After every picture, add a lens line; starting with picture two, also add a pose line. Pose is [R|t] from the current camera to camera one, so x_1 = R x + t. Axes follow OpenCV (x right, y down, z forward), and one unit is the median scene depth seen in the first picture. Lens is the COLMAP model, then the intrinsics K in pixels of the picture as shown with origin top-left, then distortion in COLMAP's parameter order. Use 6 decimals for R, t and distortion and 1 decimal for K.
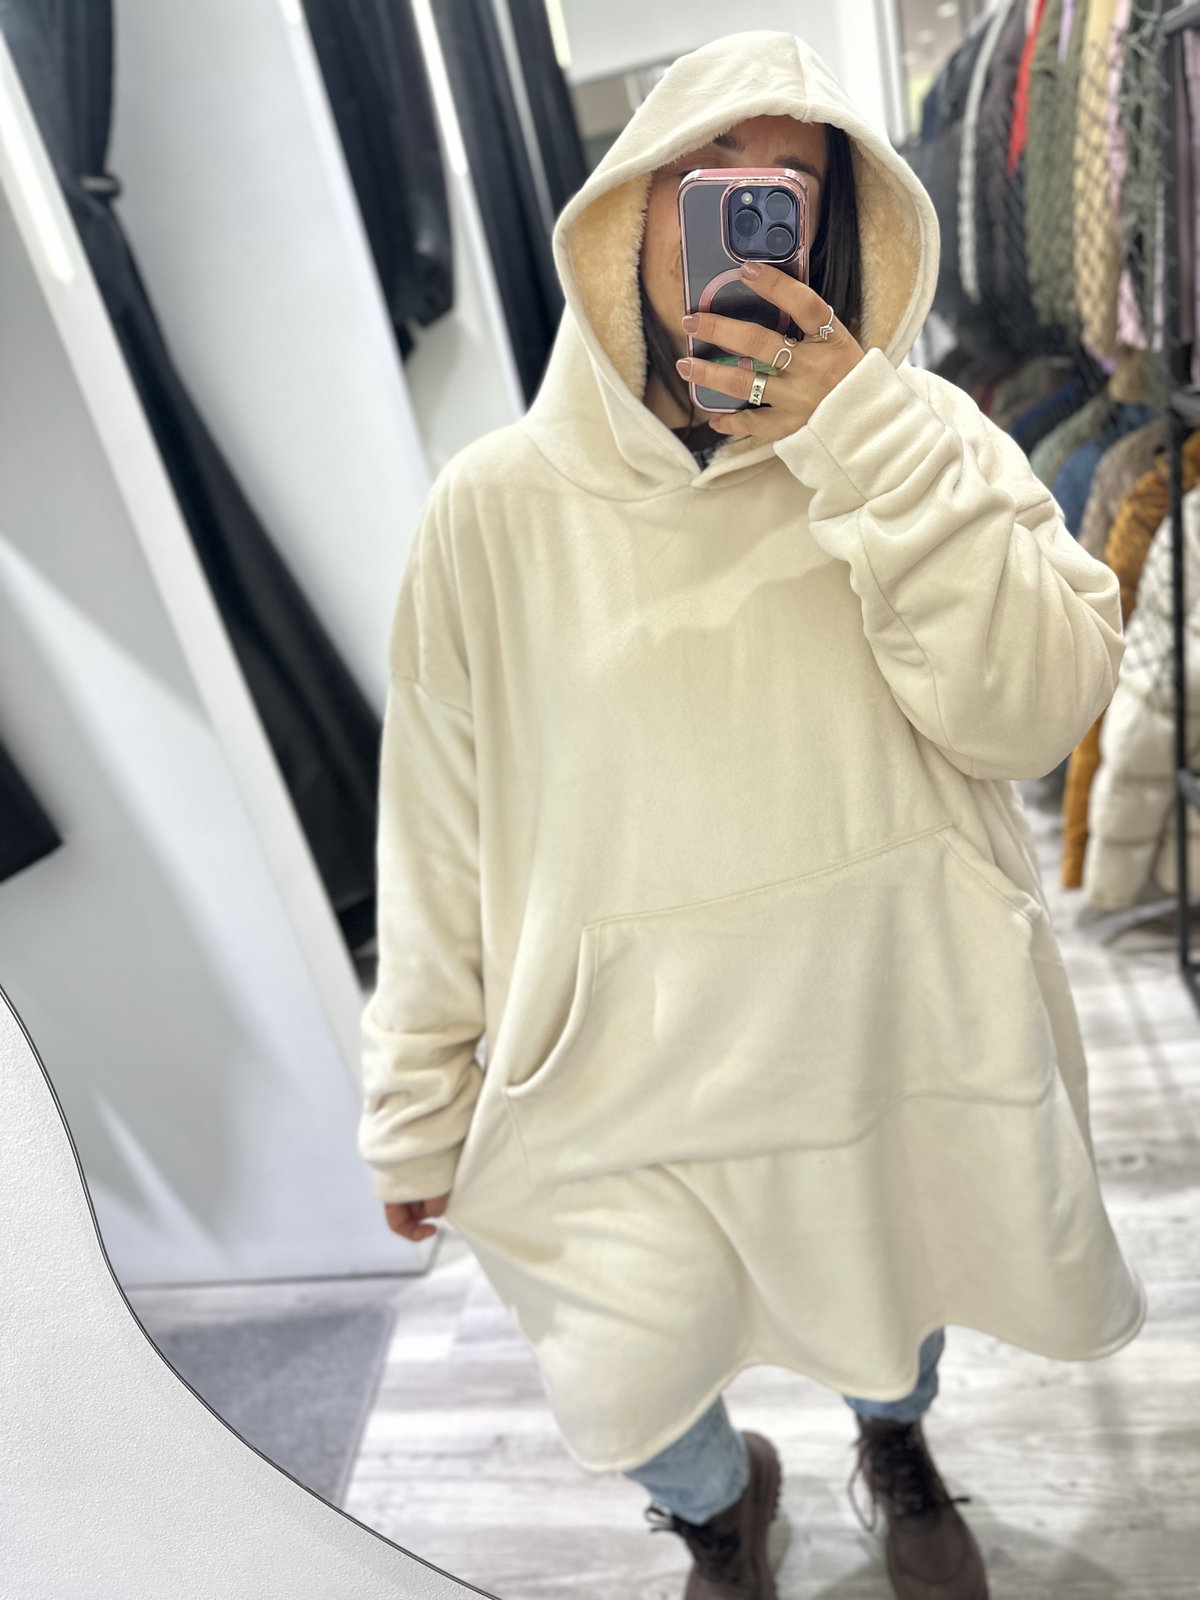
lens RADIAL K [[1224.8, 0, 601.1], [0, 1224.8, 831.9], [0, 0, 1]] dist [-0.020610, 0.007570]
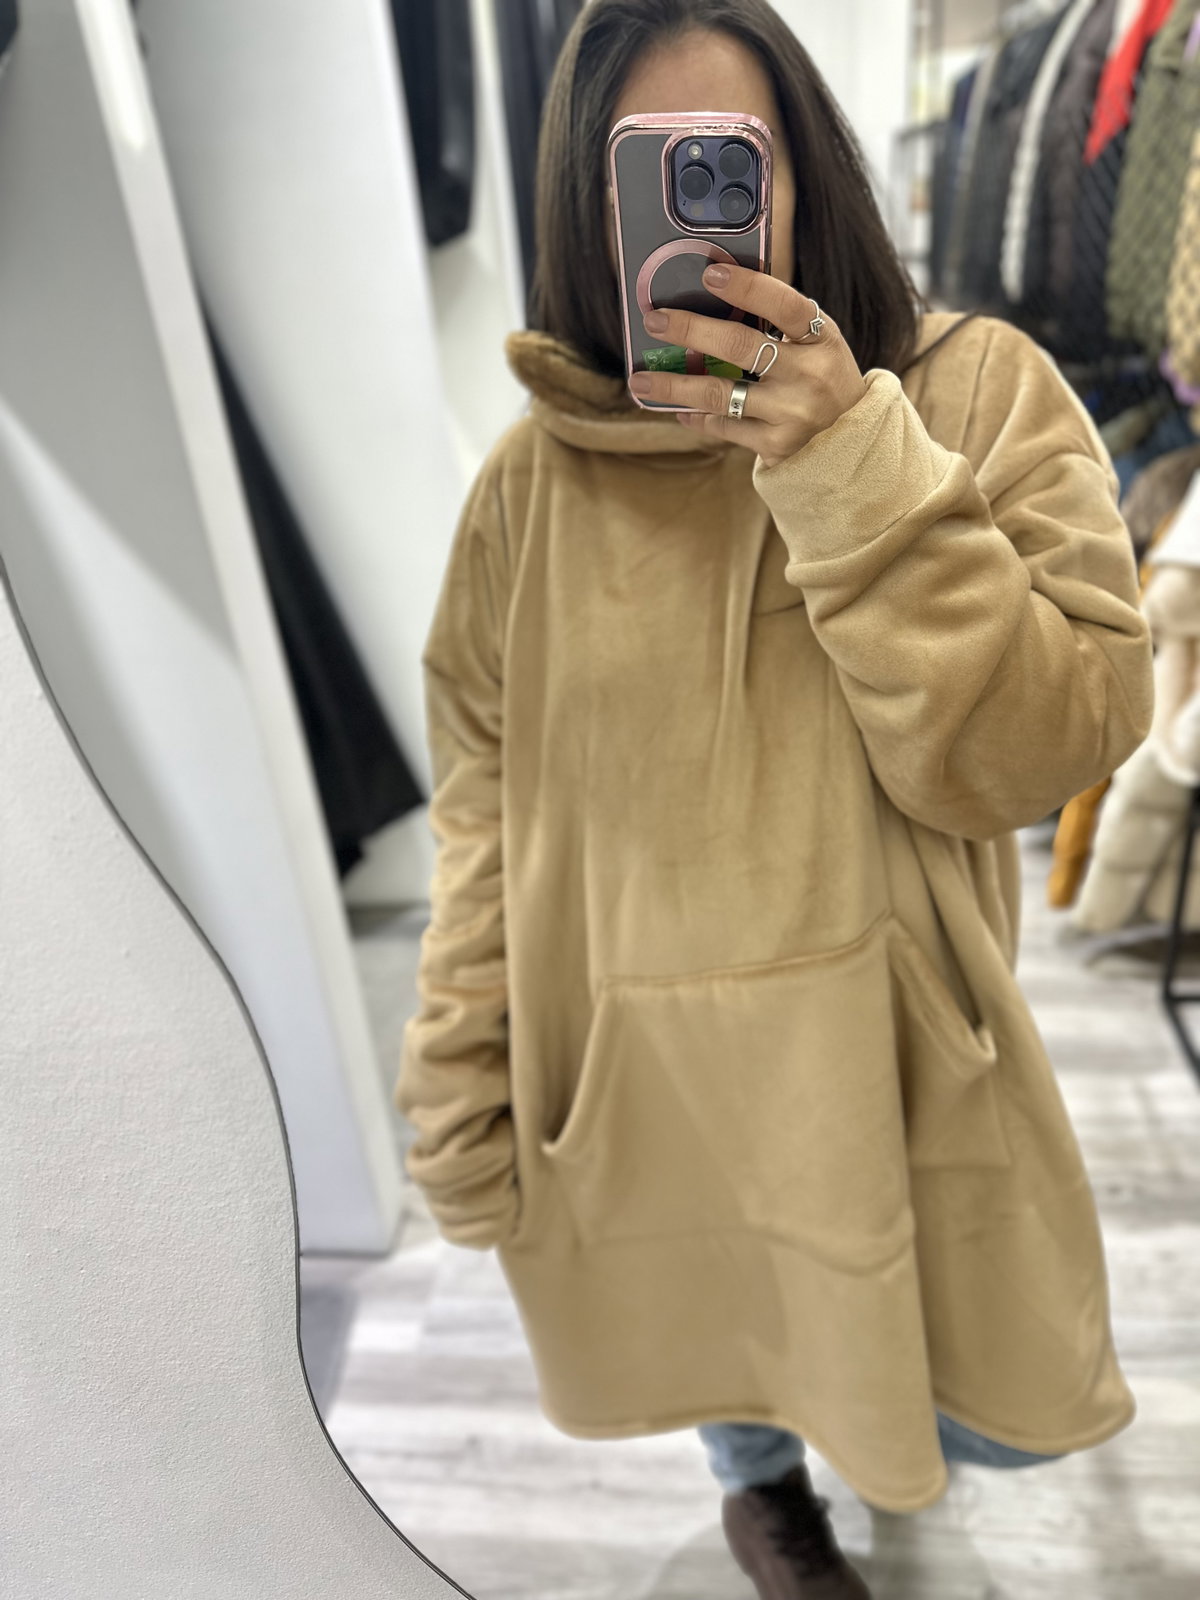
lens RADIAL K [[1219.1, 0, 580.1], [0, 1219.1, 826.5], [0, 0, 1]] dist [-0.026450, 0.008009]
pose [[0.991178, 0.094356, 0.093075, -0.117639], [-0.097994, 0.994560, 0.035314, -0.018617], [-0.089237, -0.044124, 0.995033, 0.062568]]
